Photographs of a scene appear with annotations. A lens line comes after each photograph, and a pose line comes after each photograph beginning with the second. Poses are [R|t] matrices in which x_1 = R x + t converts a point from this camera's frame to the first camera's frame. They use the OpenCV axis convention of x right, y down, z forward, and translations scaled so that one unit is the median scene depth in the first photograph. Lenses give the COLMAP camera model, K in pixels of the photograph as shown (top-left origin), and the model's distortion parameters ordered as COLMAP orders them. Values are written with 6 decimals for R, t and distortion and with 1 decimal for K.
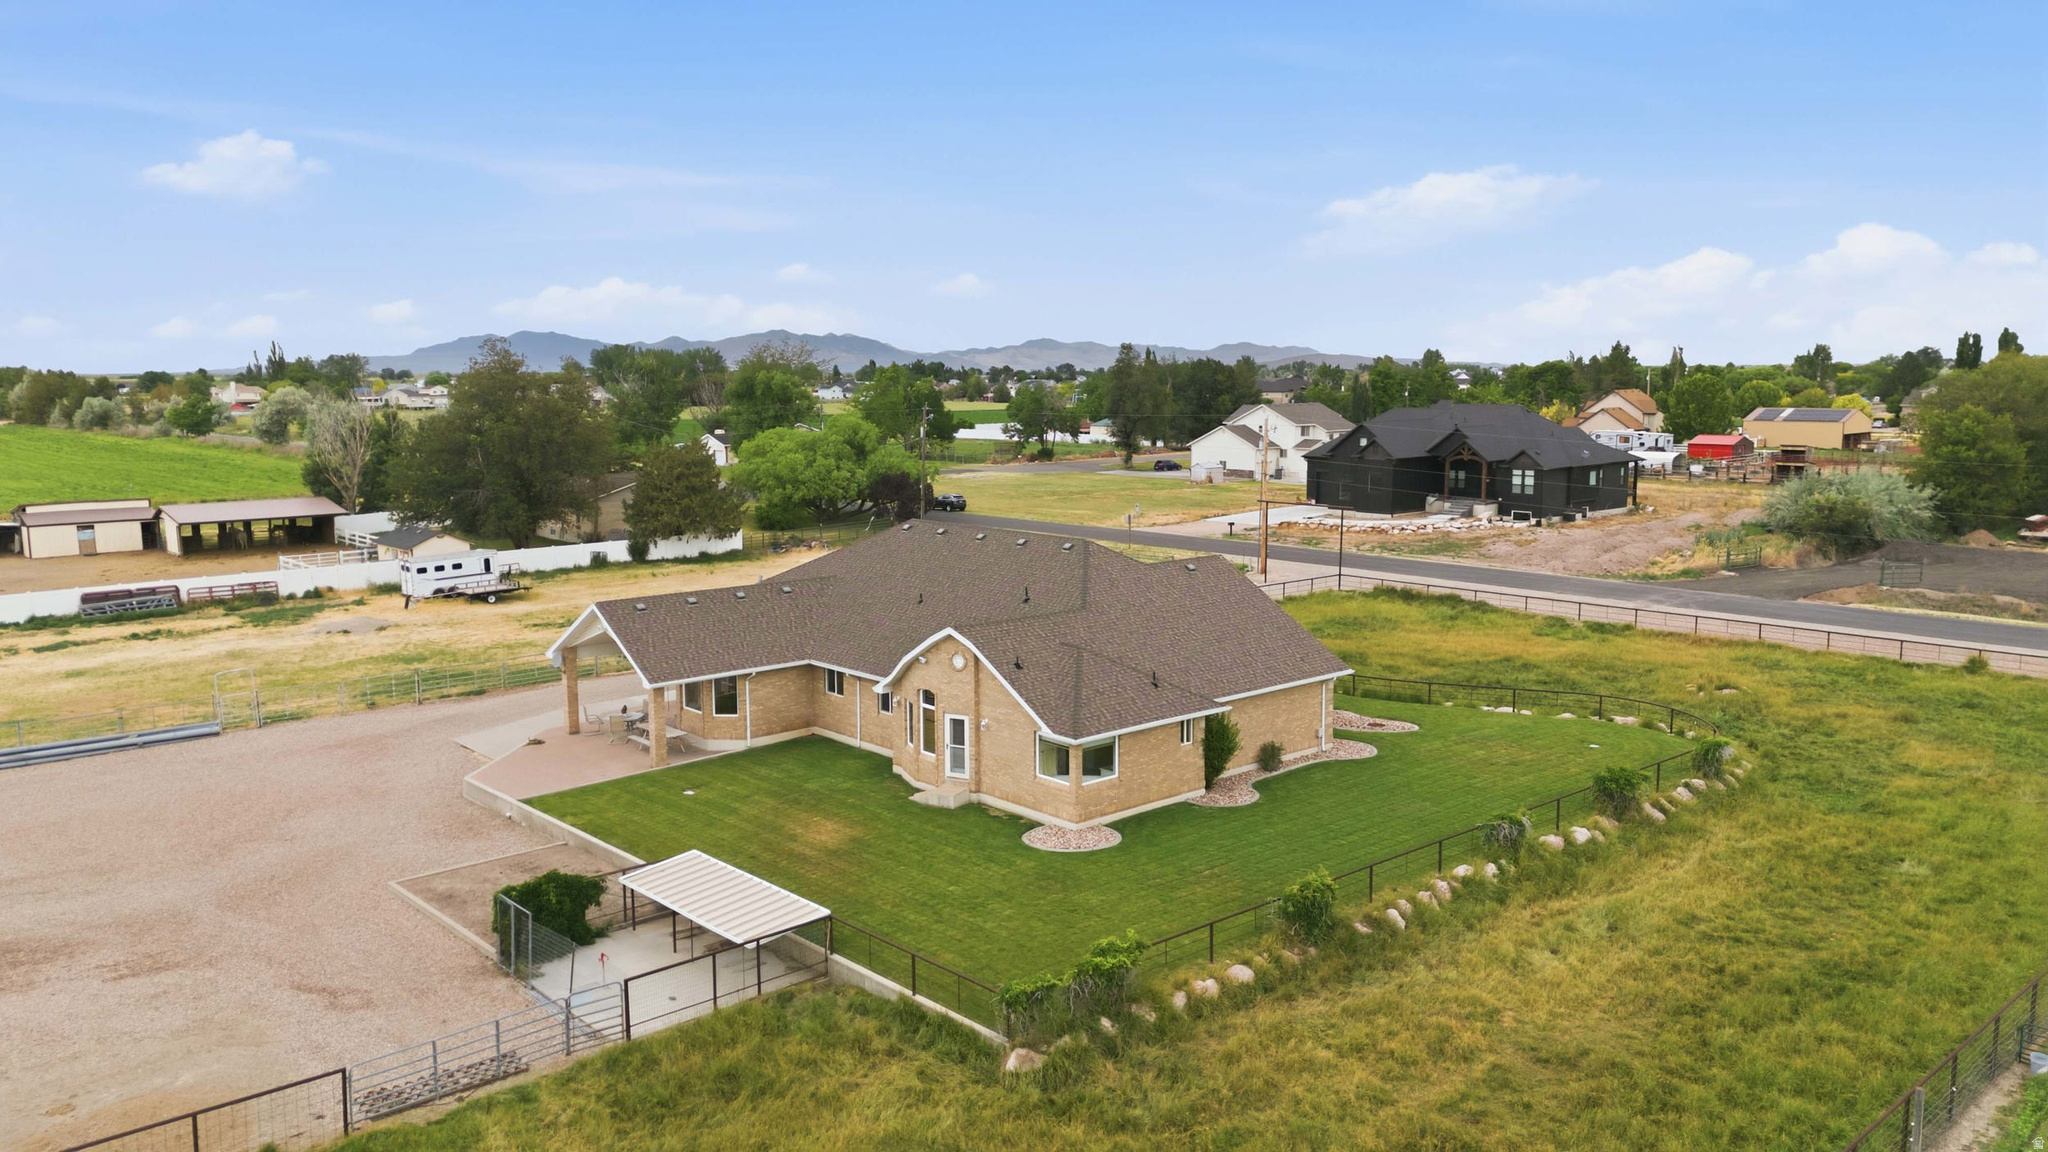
lens RADIAL K [[1494.1, 0, 1024.0], [0, 1494.1, 576.0], [0, 0, 1]] dist [0.101375, -0.108659]
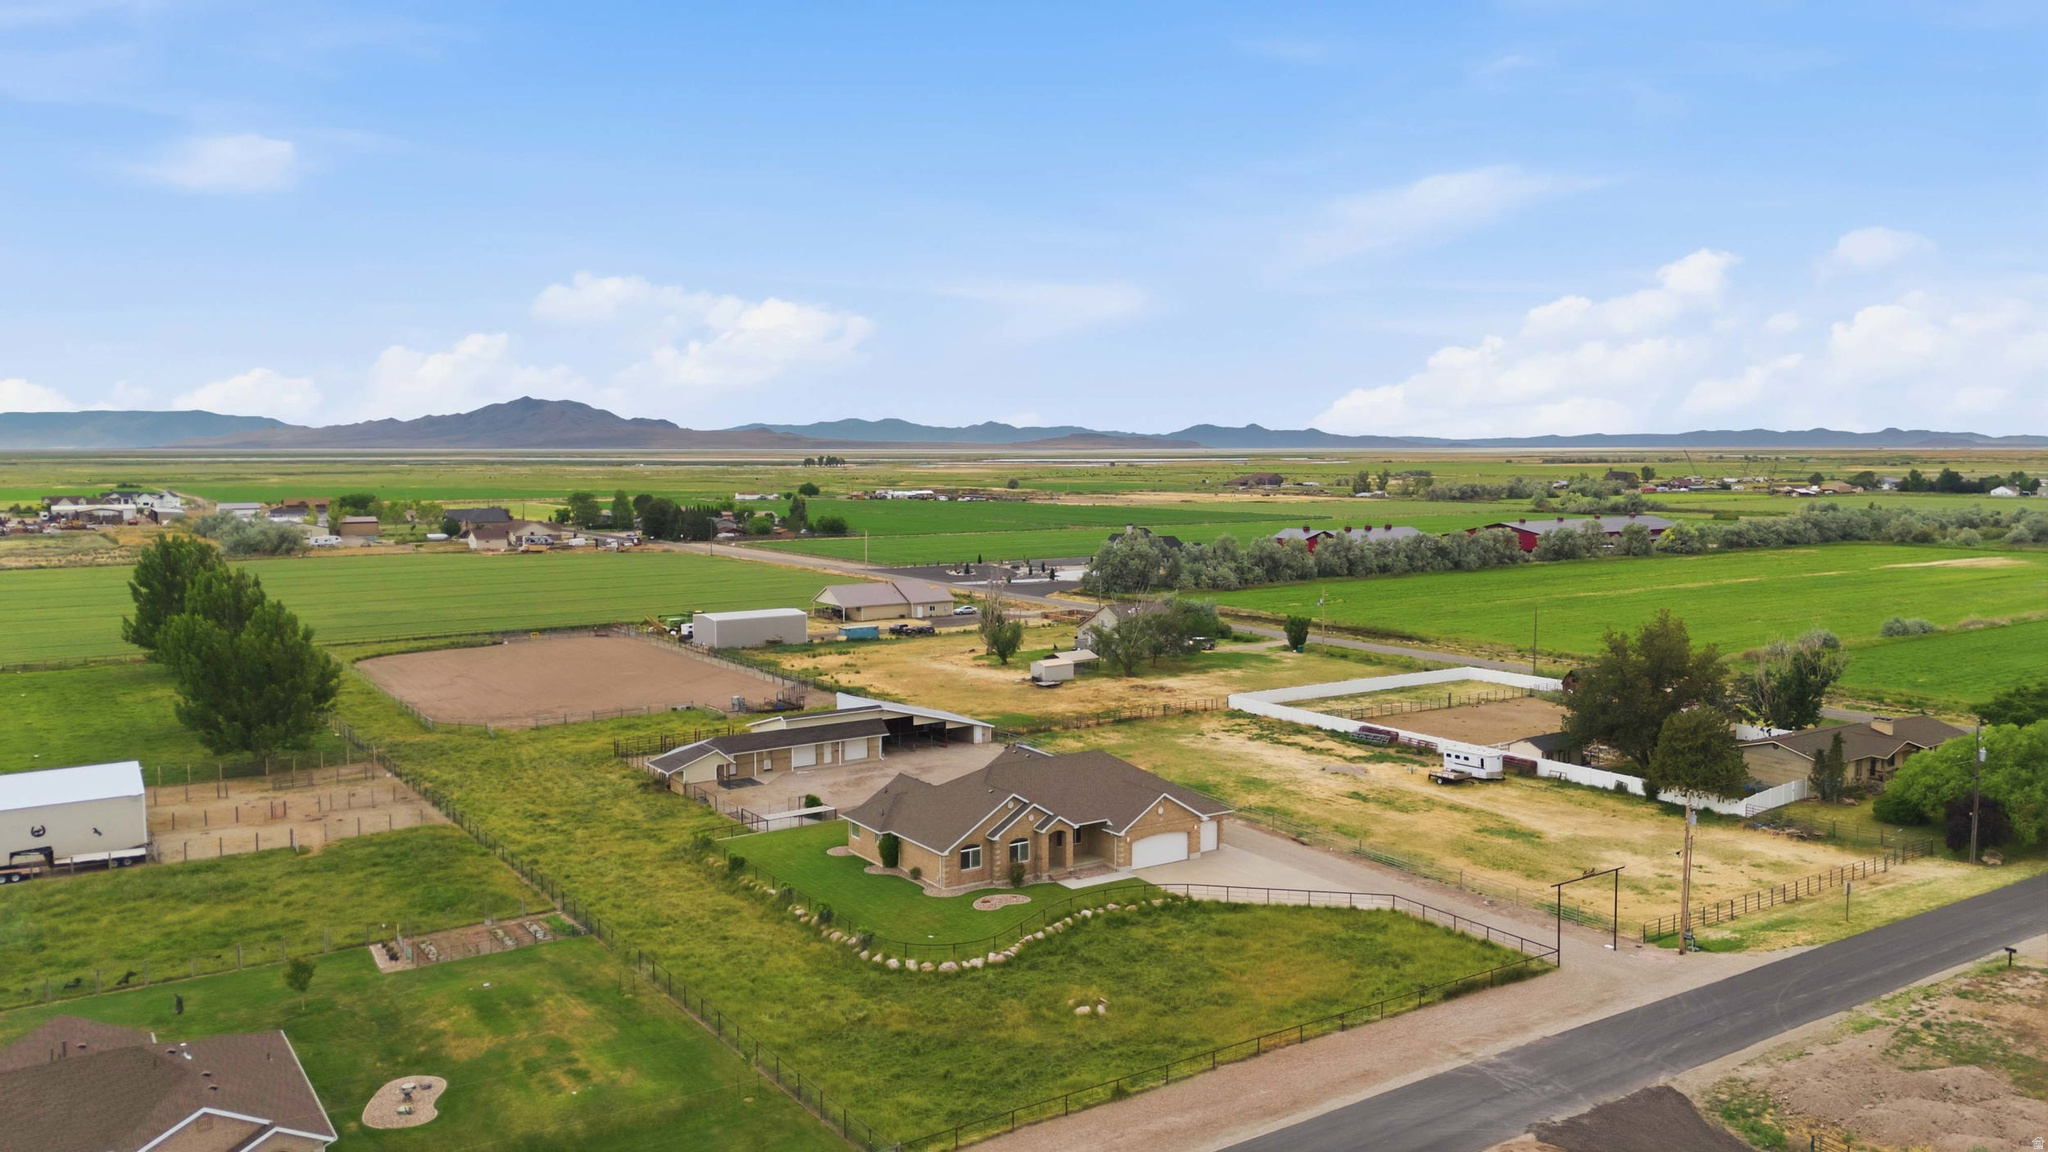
lens RADIAL K [[1494.1, 0, 1024.0], [0, 1494.1, 576.0], [0, 0, 1]] dist [0.101375, -0.108659]
pose [[-0.137726, 0.093380, -0.986059, 1.205906], [-0.133518, 0.984709, 0.111901, -0.305536], [0.981430, 0.147068, -0.123152, 0.720351]]
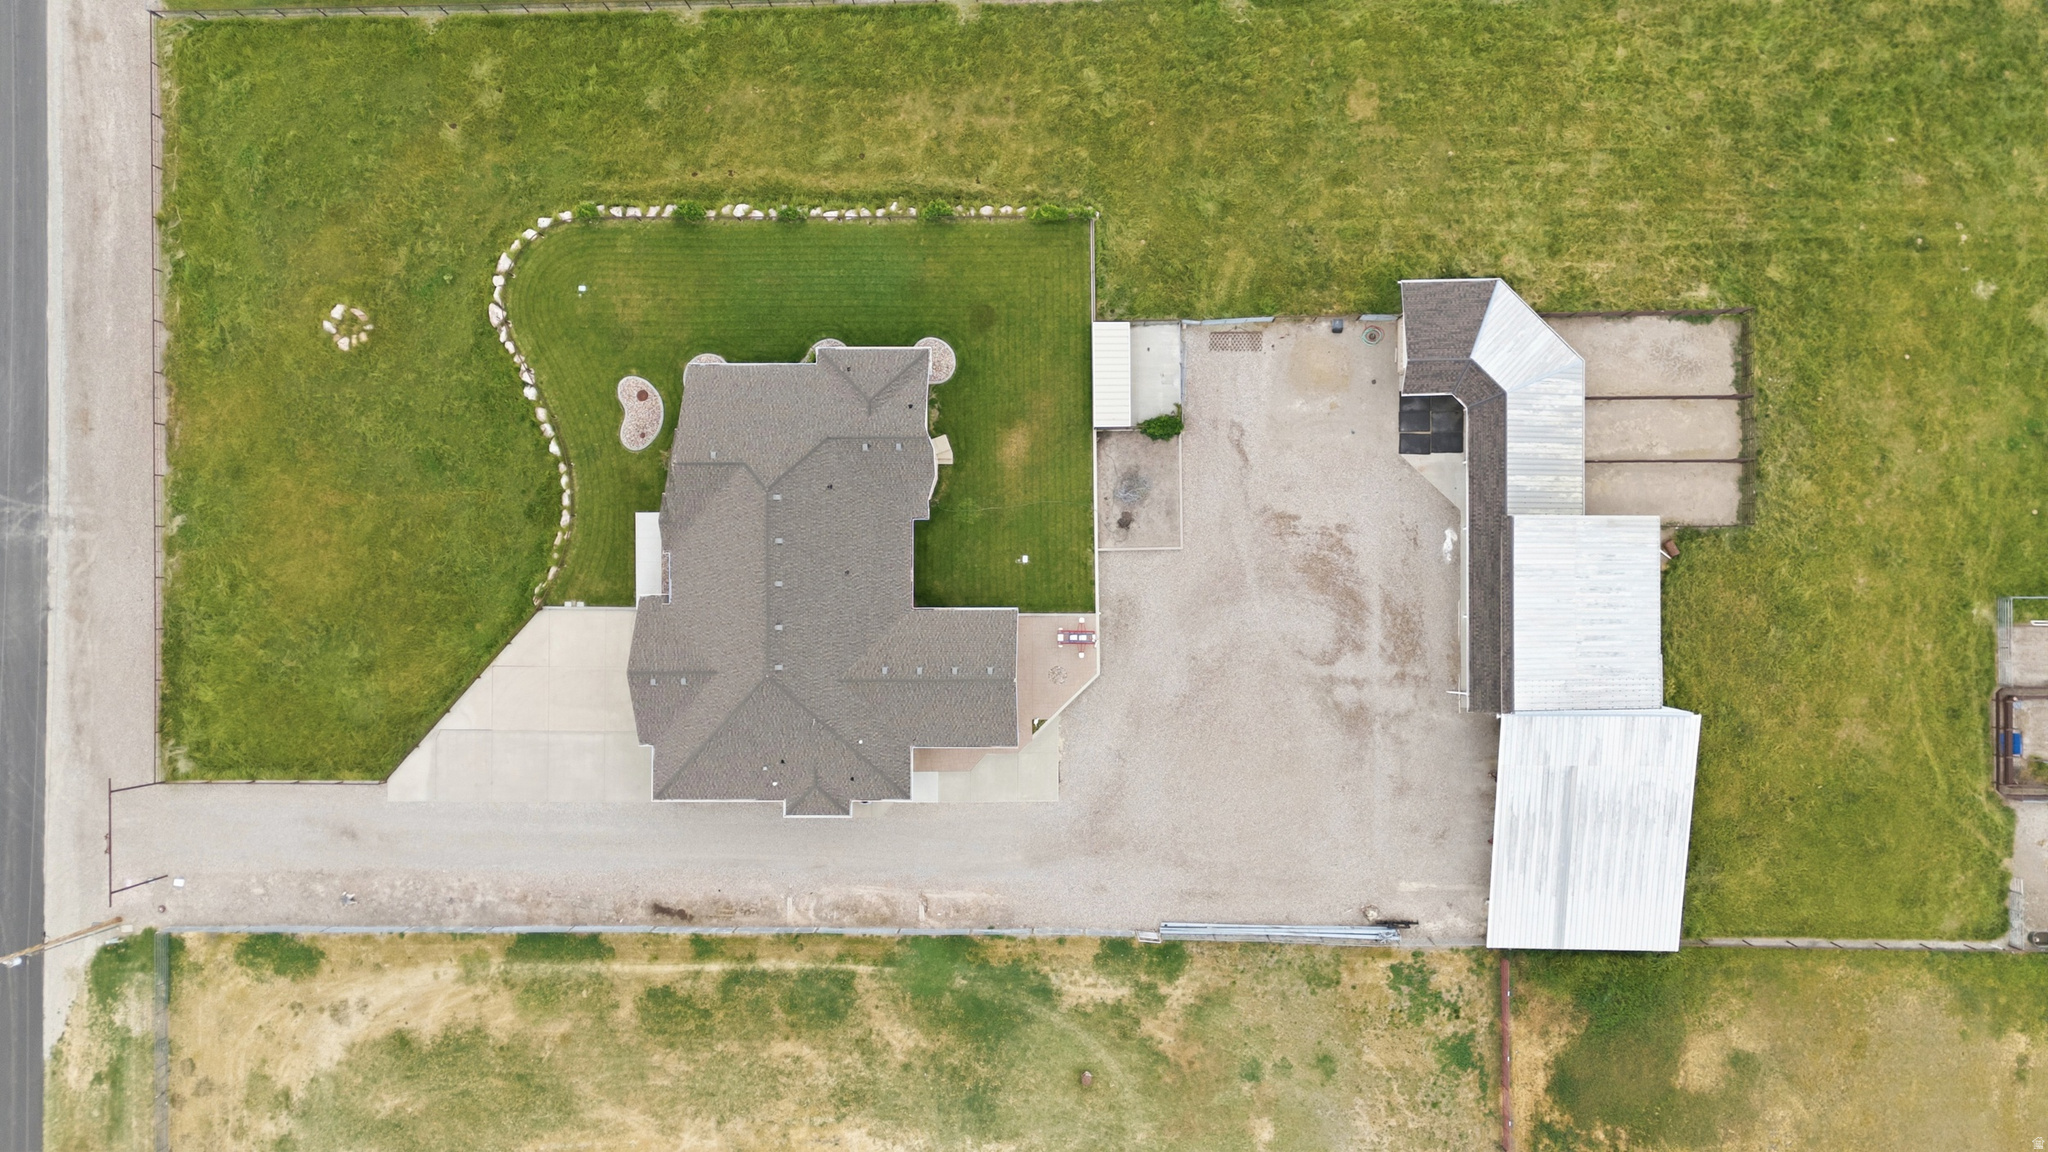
lens RADIAL K [[1494.1, 0, 1024.0], [0, 1494.1, 576.0], [0, 0, 1]] dist [0.101375, -0.108659]
pose [[-0.749086, -0.661019, 0.043854, -0.161313], [0.139501, -0.092681, 0.985875, -0.867367], [-0.647618, 0.744623, 0.161638, 0.364300]]
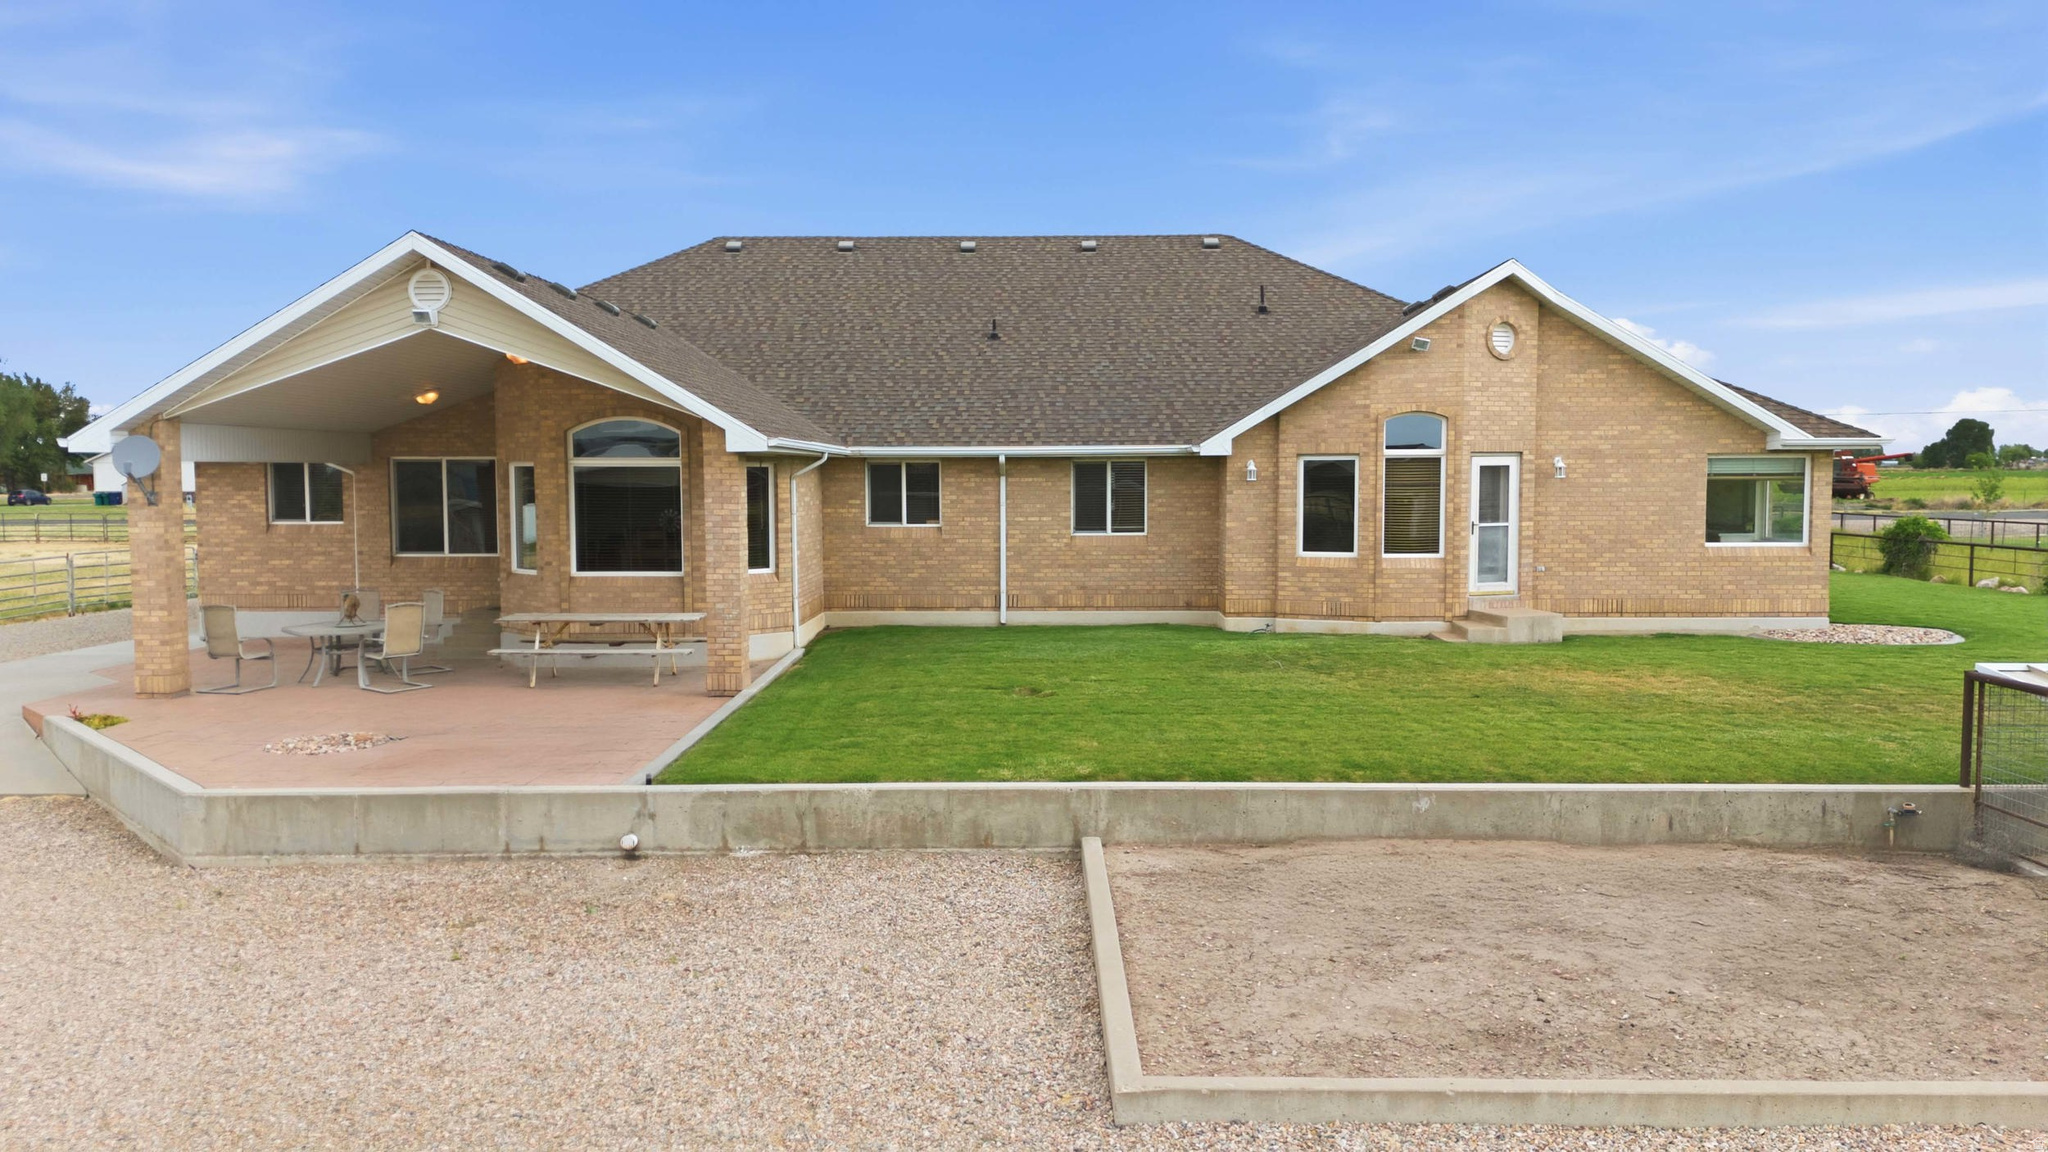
lens RADIAL K [[1494.1, 0, 1024.0], [0, 1494.1, 576.0], [0, 0, 1]] dist [0.101375, -0.108659]
pose [[0.677048, -0.046976, 0.734438, -0.245671], [0.100386, 0.994528, -0.028929, 0.063549], [-0.729060, 0.093313, 0.678059, 0.386618]]
